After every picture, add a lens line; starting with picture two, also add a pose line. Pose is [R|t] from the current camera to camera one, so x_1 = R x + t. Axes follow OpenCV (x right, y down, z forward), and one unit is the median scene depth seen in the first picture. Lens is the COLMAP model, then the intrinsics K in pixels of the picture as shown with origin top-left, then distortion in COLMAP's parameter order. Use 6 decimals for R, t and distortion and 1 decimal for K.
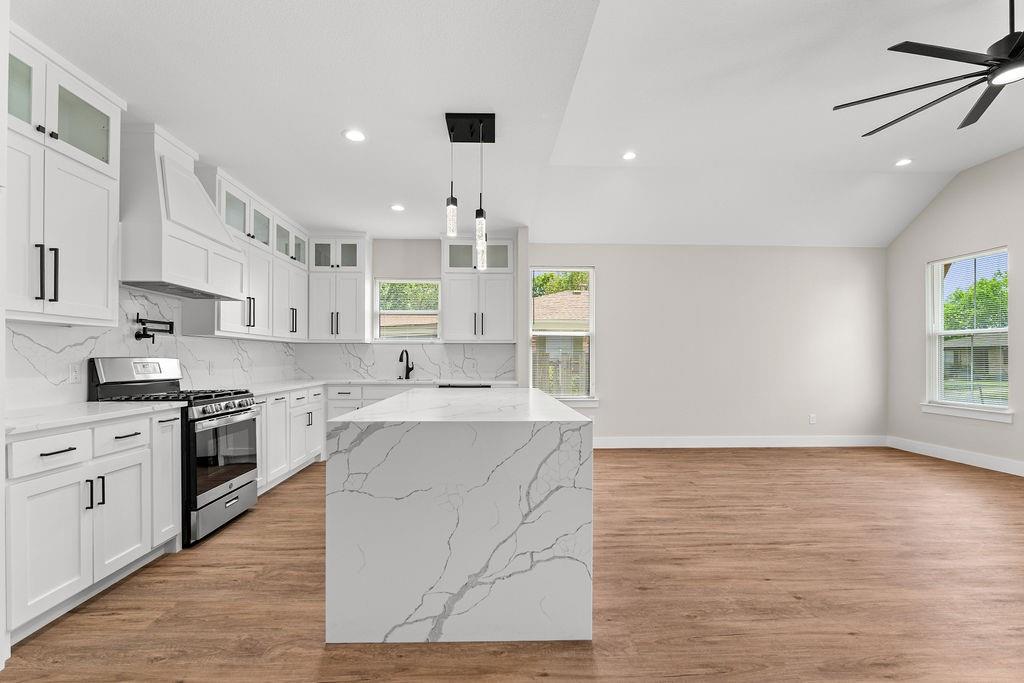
lens RADIAL K [[447.7, 0, 505.0], [0, 447.7, 359.9], [0, 0, 1]] dist [-0.003052, -0.000675]
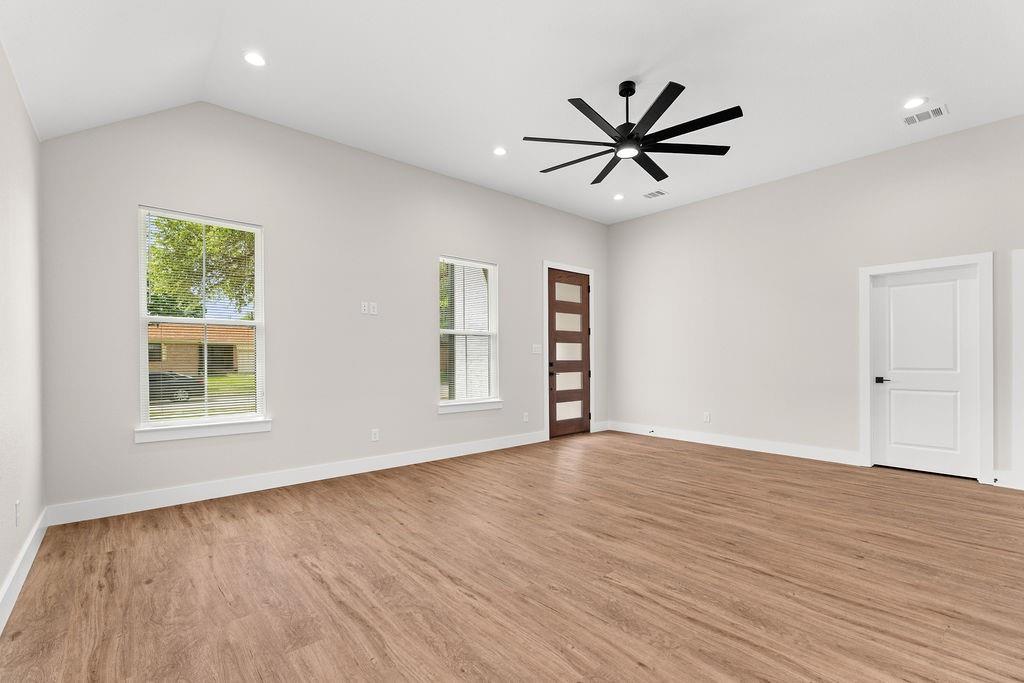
lens RADIAL K [[451.2, 0, 510.3], [0, 451.2, 353.0], [0, 0, 1]] dist [-0.010296, 0.000065]
pose [[-0.623391, 0.006795, 0.781880, 0.193925], [0.004479, 0.999977, -0.005119, -0.005321], [-0.781897, 0.000311, -0.623407, 1.588084]]
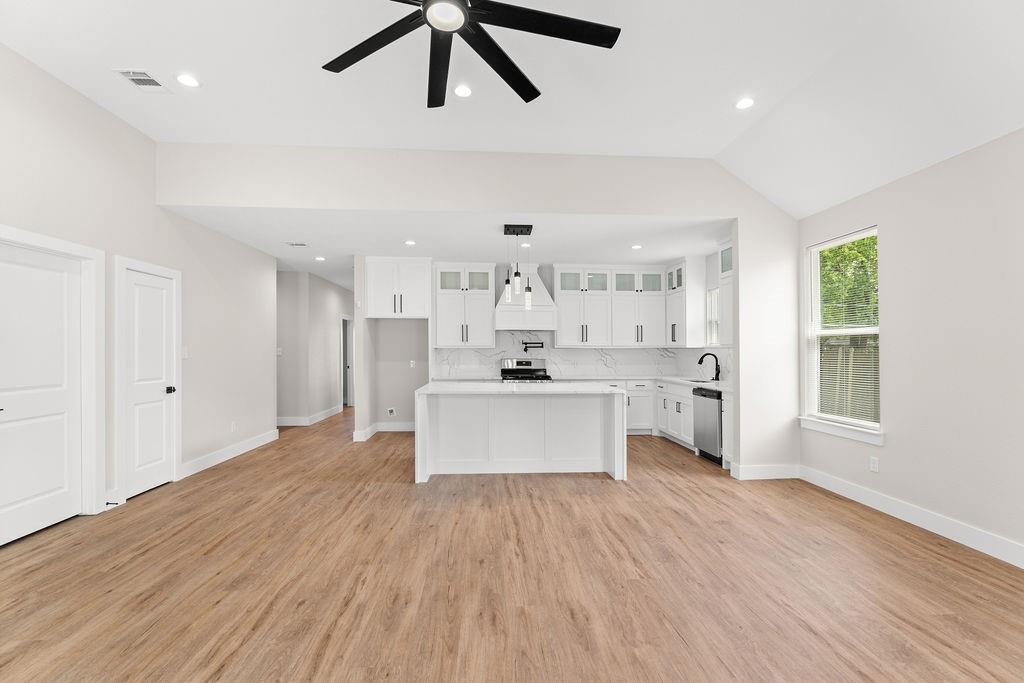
lens RADIAL K [[446.4, 0, 513.1], [0, 446.4, 357.5], [0, 0, 1]] dist [-0.008406, -0.000086]
pose [[0.026041, 0.014769, -0.999552, 1.396124], [-0.006313, 0.999873, 0.014609, -0.042784], [0.999641, 0.005930, 0.026131, 0.793163]]
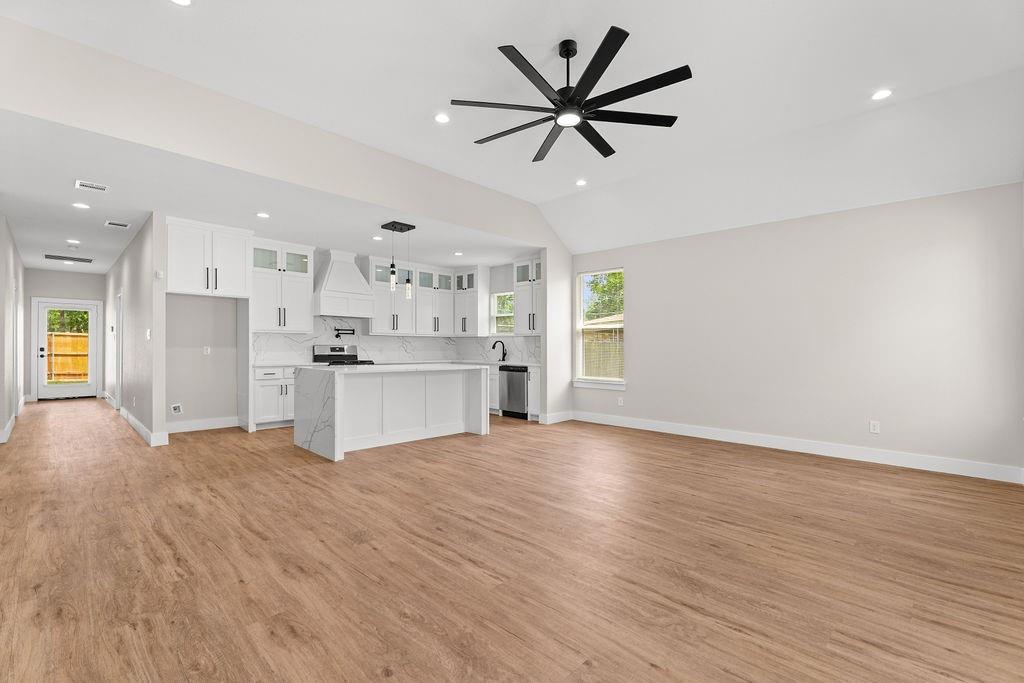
lens RADIAL K [[451.2, 0, 510.3], [0, 451.2, 353.0], [0, 0, 1]] dist [-0.010296, 0.000065]
pose [[0.693092, 0.013476, -0.720723, 1.414188], [-0.009607, 0.999909, 0.009458, 0.003958], [0.720785, 0.000368, 0.693158, -0.000098]]
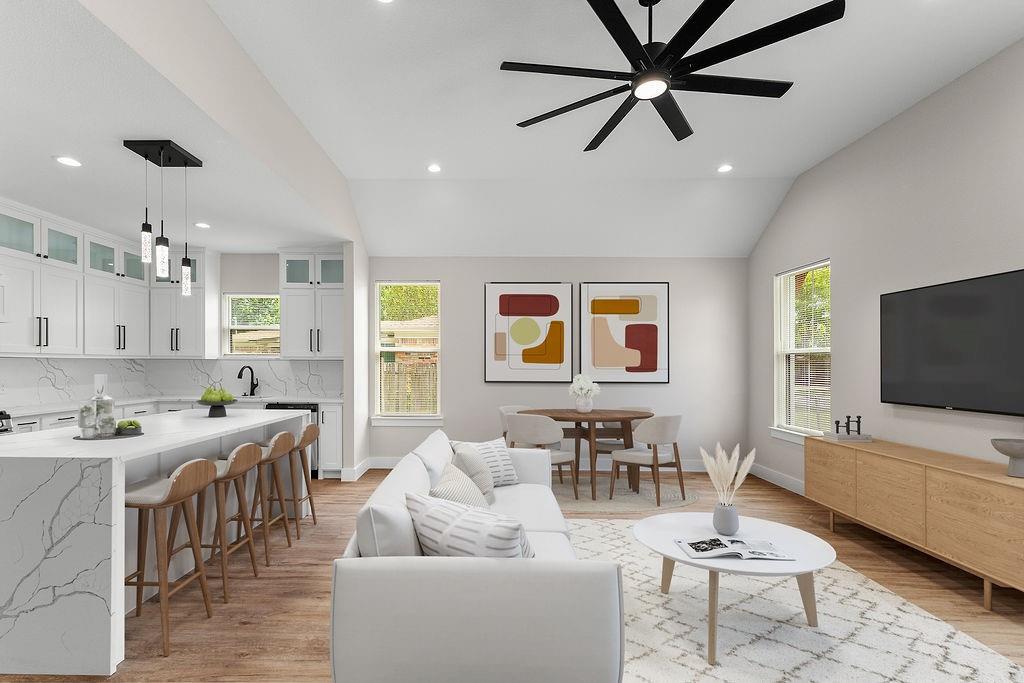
lens RADIAL K [[470.0, 0, 487.1], [0, 470.0, 365.2], [0, 0, 1]] dist [0.003553, 0.000623]
pose [[0.998110, 0.003874, -0.061334, 0.598035], [-0.004024, 0.999989, -0.002317, -0.039648], [0.061325, 0.002560, 0.998115, -0.004310]]
